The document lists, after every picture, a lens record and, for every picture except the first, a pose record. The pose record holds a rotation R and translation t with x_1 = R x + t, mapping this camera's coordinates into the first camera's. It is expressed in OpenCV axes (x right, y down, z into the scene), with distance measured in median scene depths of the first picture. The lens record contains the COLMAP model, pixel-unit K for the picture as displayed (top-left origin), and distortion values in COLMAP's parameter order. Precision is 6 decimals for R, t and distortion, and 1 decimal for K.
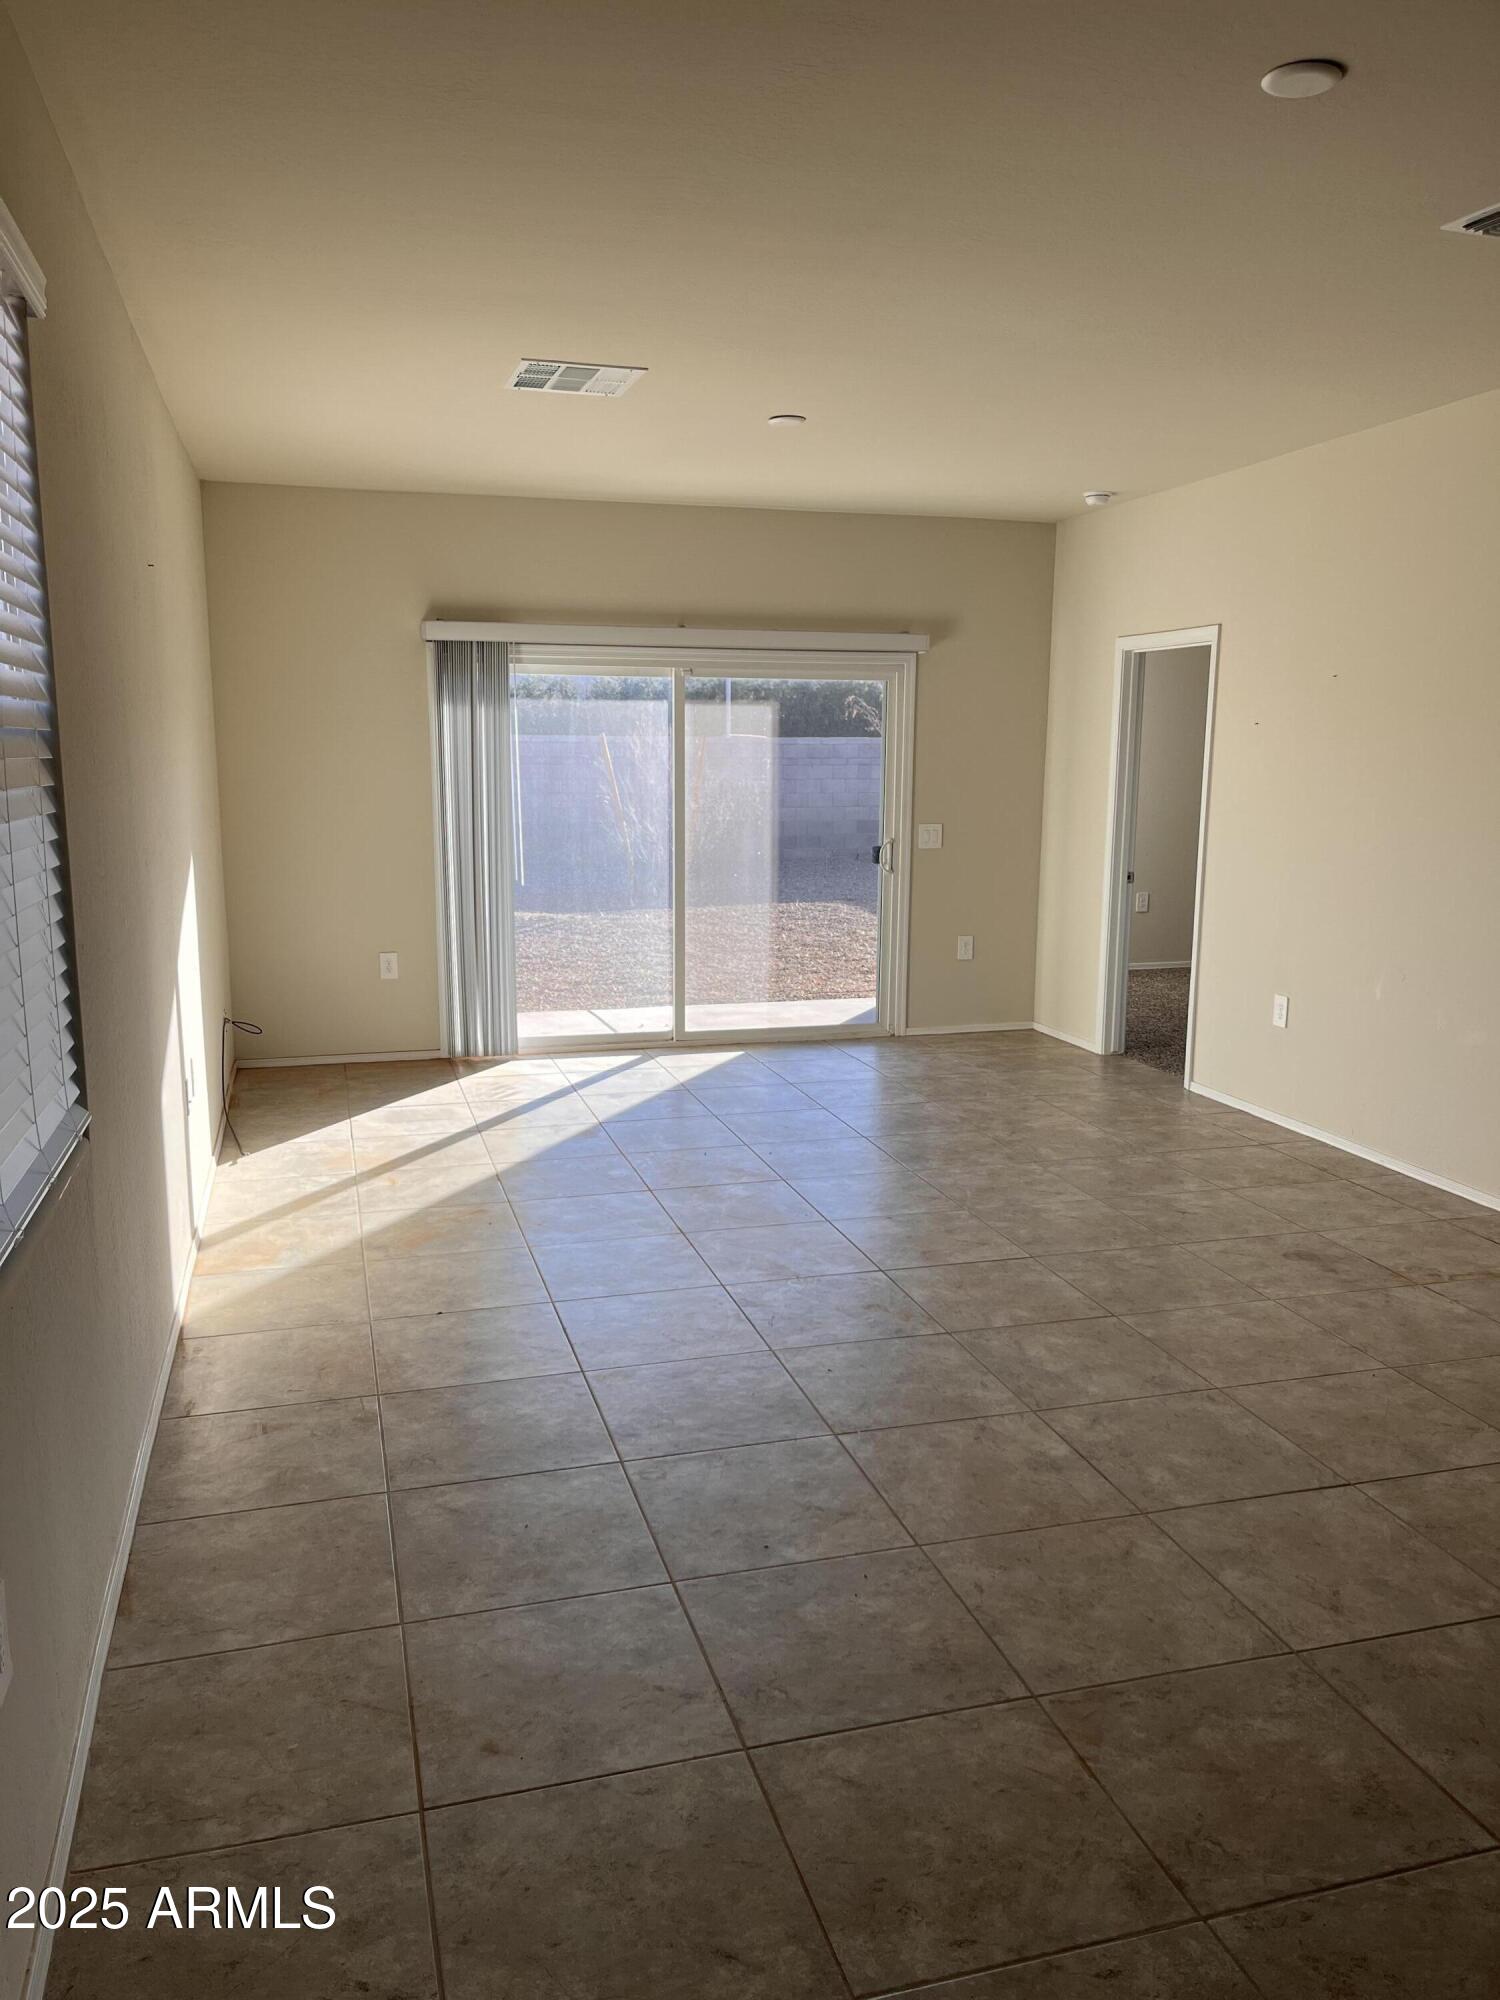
lens RADIAL K [[1511.7, 0, 748.7], [0, 1511.7, 1002.2], [0, 0, 1]] dist [-0.000294, -0.000192]
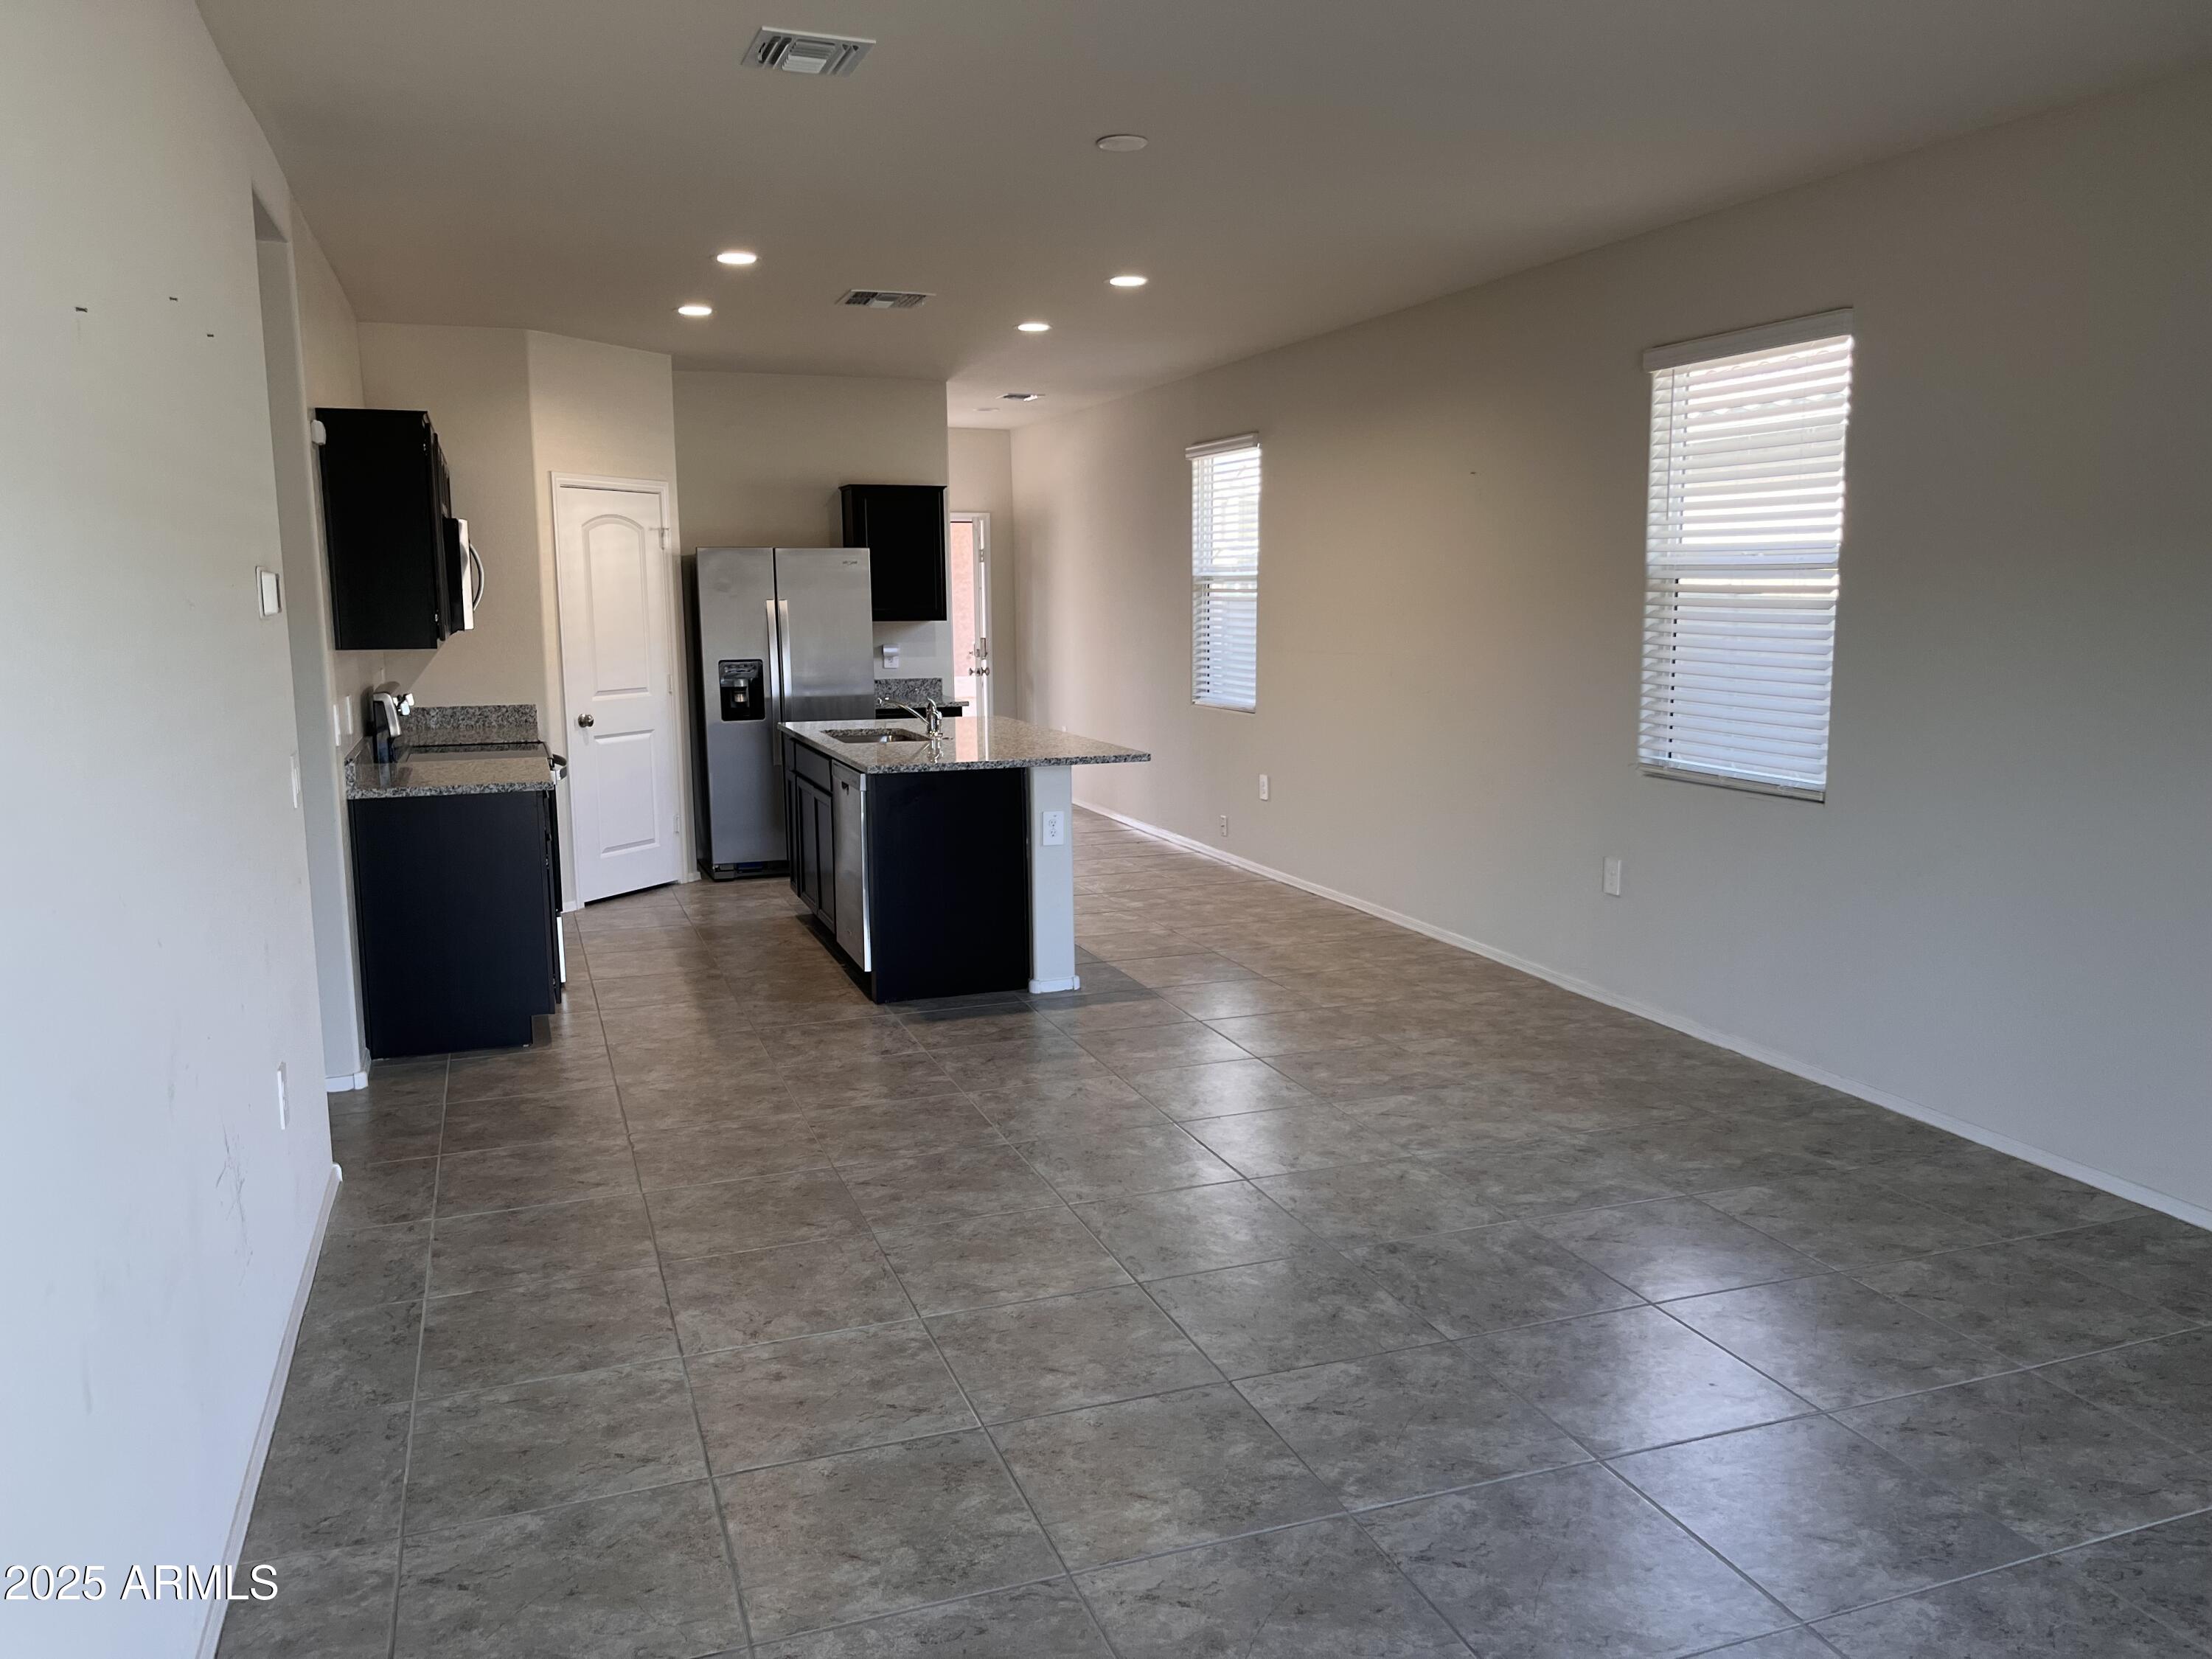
lens RADIAL K [[1672.0, 0, 1108.2], [0, 1672.0, 830.9], [0, 0, 1]] dist [-0.000294, -0.000192]
pose [[-0.997708, 0.015321, -0.065912, 0.279010], [-0.005970, 0.950307, 0.311257, -0.268774], [0.067406, 0.310937, -0.948037, 1.577205]]
